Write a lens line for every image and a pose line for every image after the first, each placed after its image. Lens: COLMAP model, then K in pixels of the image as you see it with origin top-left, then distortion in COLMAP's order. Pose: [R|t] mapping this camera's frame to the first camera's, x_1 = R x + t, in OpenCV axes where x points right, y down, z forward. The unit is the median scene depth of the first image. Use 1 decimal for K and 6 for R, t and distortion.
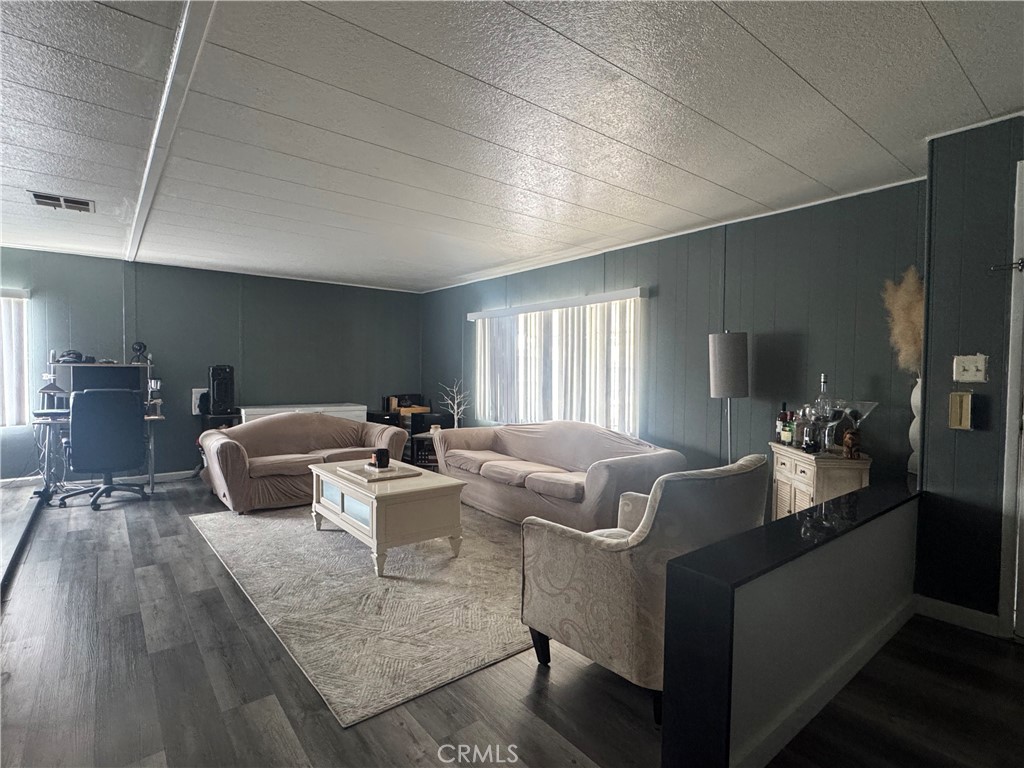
lens RADIAL K [[510.9, 0, 511.9], [0, 510.9, 385.7], [0, 0, 1]] dist [-0.005951, 0.001020]
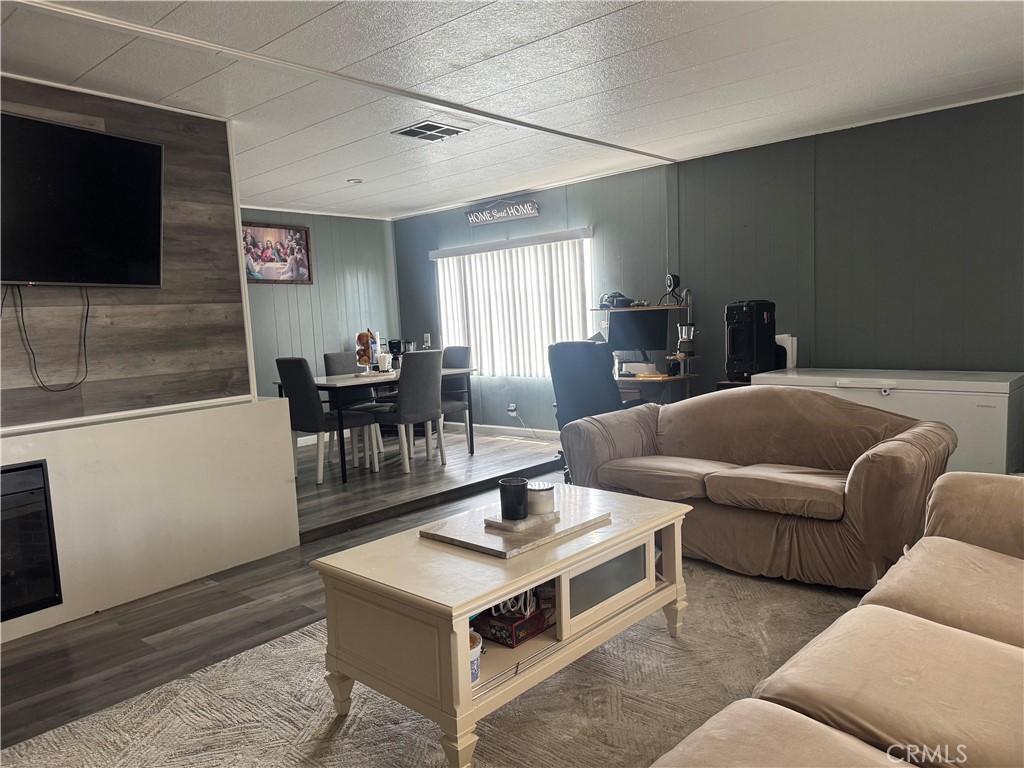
lens RADIAL K [[718.9, 0, 514.7], [0, 718.9, 391.4], [0, 0, 1]] dist [0.052867, -0.073171]
pose [[0.155026, 0.082930, -0.984423, 0.312333], [0.014540, 0.996171, 0.086210, -0.012598], [0.987803, -0.027679, 0.153227, 0.705420]]
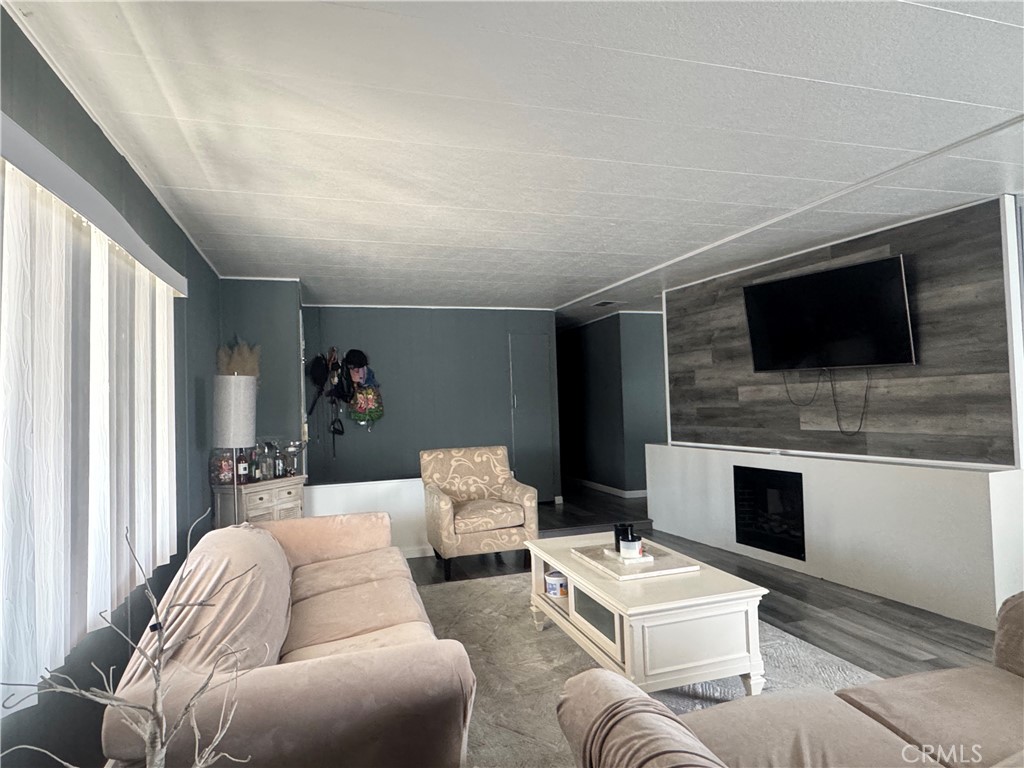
lens RADIAL K [[608.7, 0, 510.4], [0, 608.7, 383.6], [0, 0, 1]] dist [-0.006467, 0.001460]
pose [[-0.930919, 0.023801, 0.364449, -0.324596], [0.027103, 0.999625, 0.003947, -0.054788], [-0.364218, 0.013552, -0.931215, 1.422107]]
